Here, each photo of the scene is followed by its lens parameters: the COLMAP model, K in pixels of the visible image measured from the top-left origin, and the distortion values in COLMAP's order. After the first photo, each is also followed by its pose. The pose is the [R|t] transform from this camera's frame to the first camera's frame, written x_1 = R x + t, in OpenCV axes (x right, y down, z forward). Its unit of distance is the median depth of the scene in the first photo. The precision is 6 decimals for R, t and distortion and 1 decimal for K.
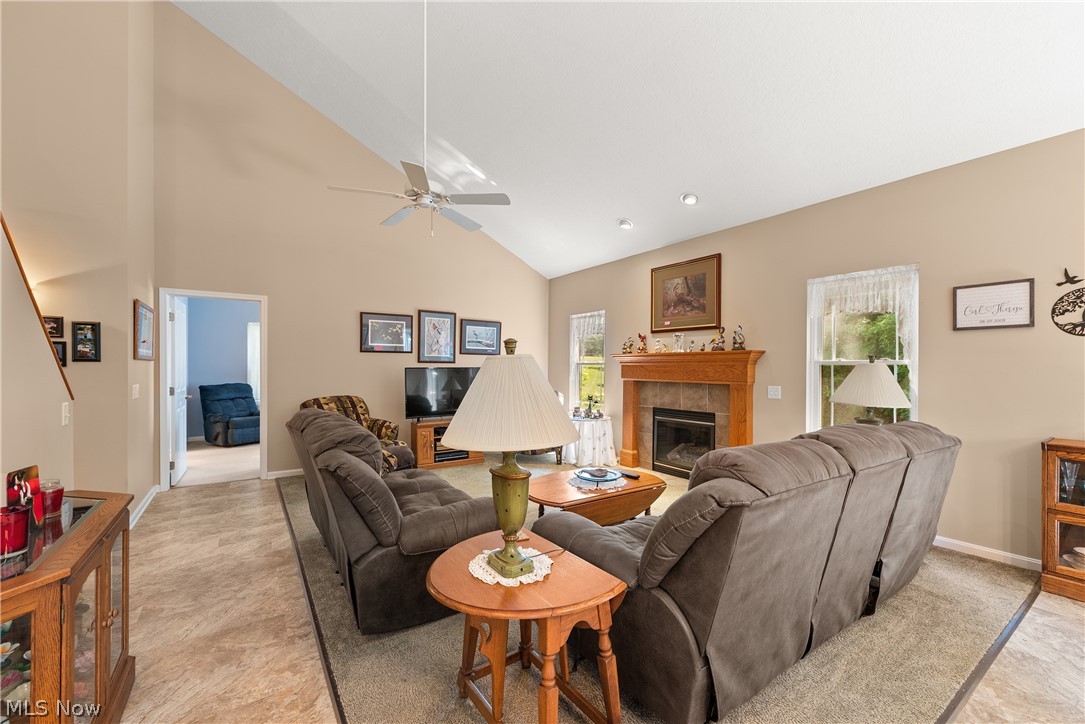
lens RADIAL K [[437.2, 0, 542.4], [0, 437.2, 368.5], [0, 0, 1]] dist [0.007662, -0.003431]
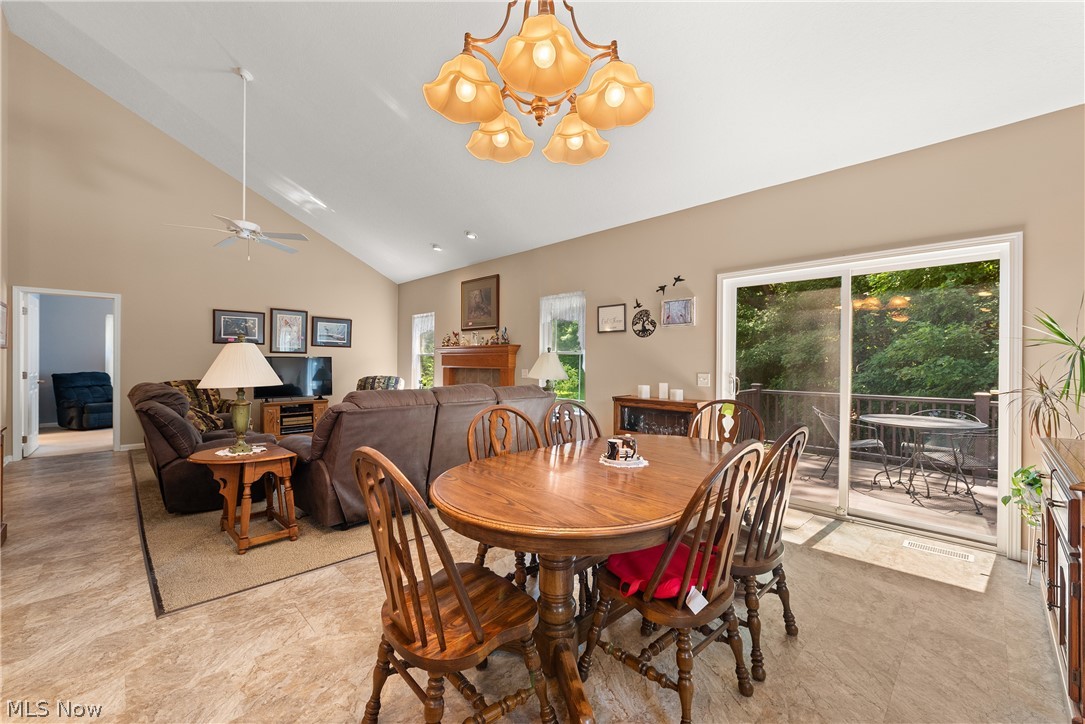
lens RADIAL K [[437.2, 0, 540.8], [0, 437.2, 363.0], [0, 0, 1]] dist [0.007662, -0.003431]
pose [[0.984582, 0.001999, 0.174911, 0.285988], [-0.001829, 0.999998, -0.001132, 0.017922], [-0.174913, 0.000795, 0.984584, -0.368152]]
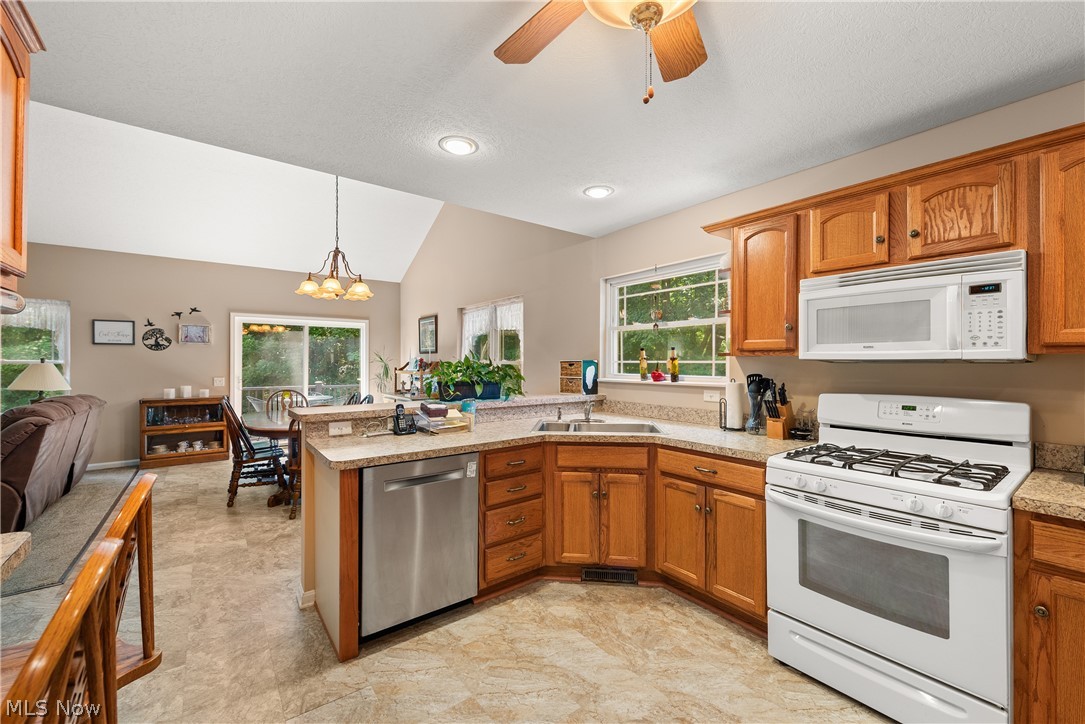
lens RADIAL K [[437.2, 0, 539.1], [0, 437.2, 359.8], [0, 0, 1]] dist [0.007662, -0.003431]
pose [[-0.048403, -0.000867, 0.998828, -0.586263], [0.005053, 0.999987, 0.001113, -0.010991], [-0.998815, 0.005101, -0.048398, -0.451899]]
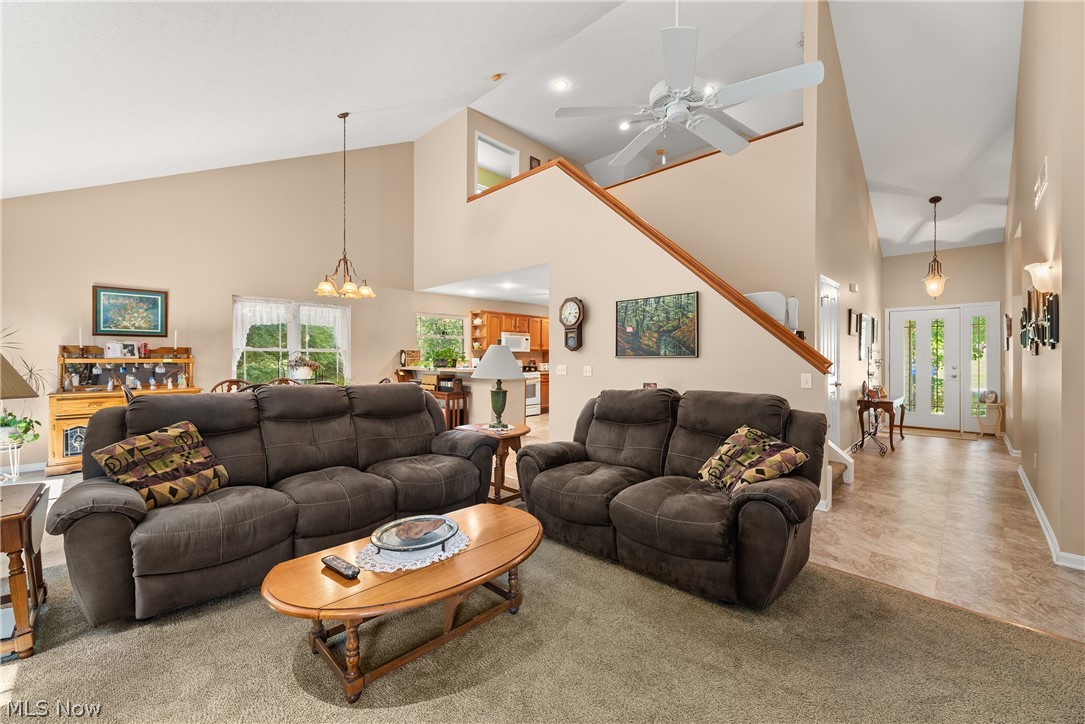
lens RADIAL K [[437.2, 0, 541.1], [0, 437.2, 352.1], [0, 0, 1]] dist [0.007662, -0.003431]
pose [[-0.980350, -0.007978, -0.197103, 0.064276], [-0.006052, 0.999928, -0.010371, 0.012351], [0.197172, -0.008974, -0.980328, 1.125849]]
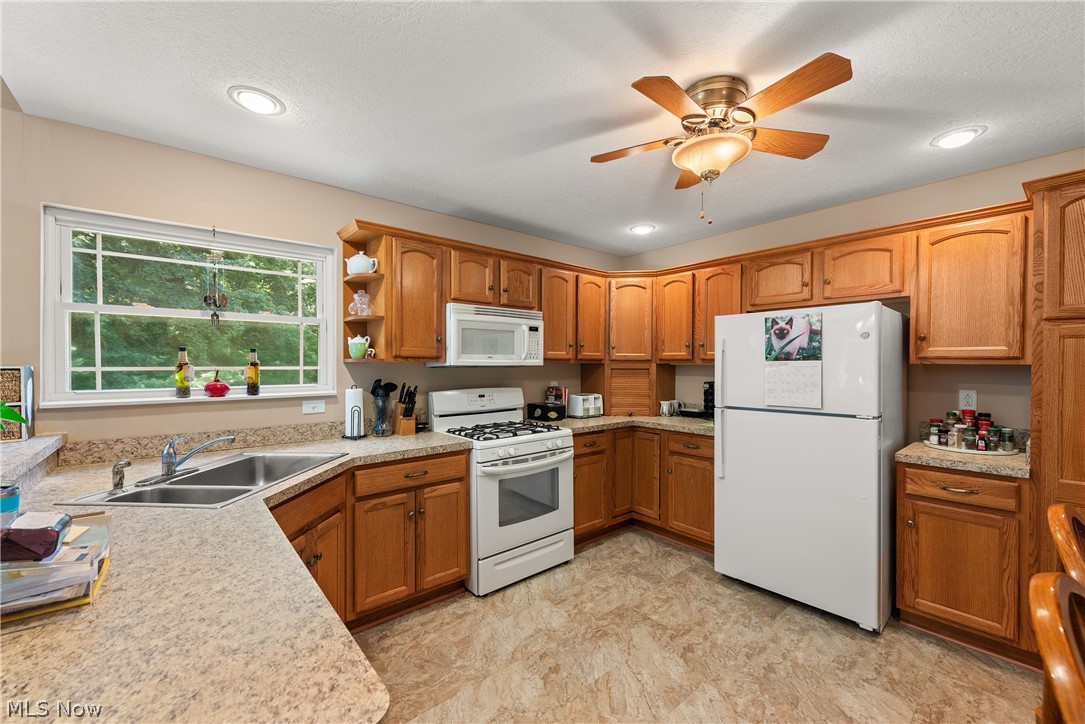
lens RADIAL K [[437.2, 0, 541.5], [0, 437.2, 367.1], [0, 0, 1]] dist [0.007662, -0.003431]
pose [[-0.994612, -0.001753, -0.103648, -0.204688], [-0.002715, 0.999955, 0.009132, -0.012754], [0.103627, 0.009365, -0.994572, -0.158984]]
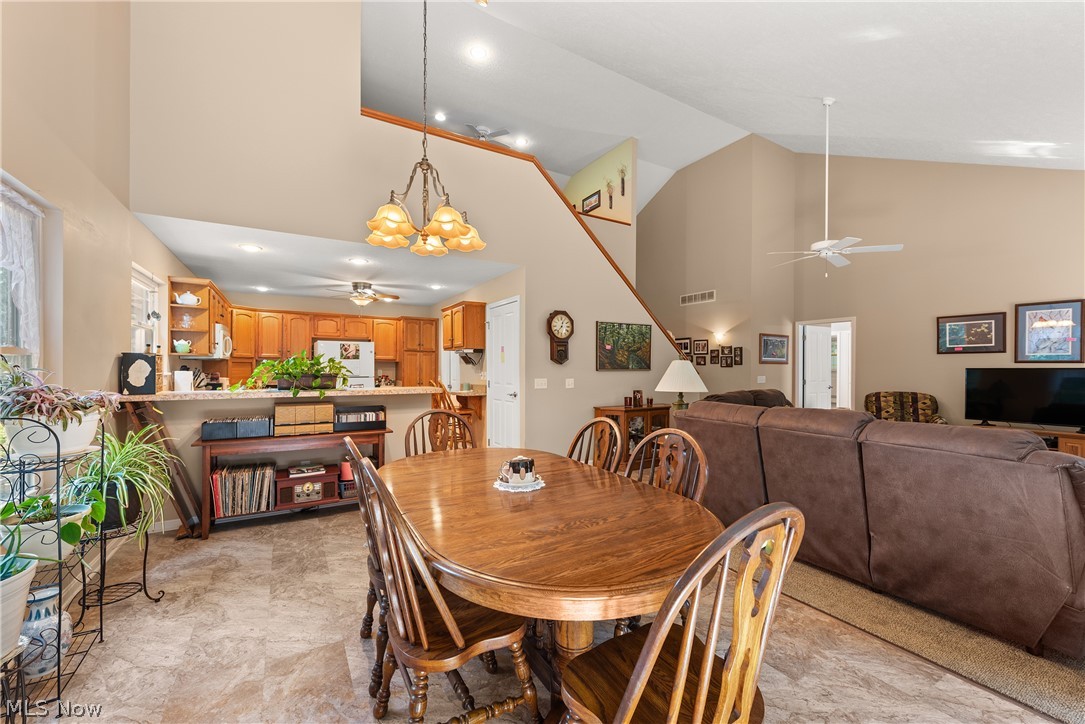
lens RADIAL K [[437.2, 0, 543.5], [0, 437.2, 367.0], [0, 0, 1]] dist [0.007662, -0.003431]
pose [[-0.061718, -0.004165, -0.998085, 0.860612], [-0.008668, 0.999956, -0.003636, 0.008580], [0.998056, 0.008427, -0.061751, 0.099618]]
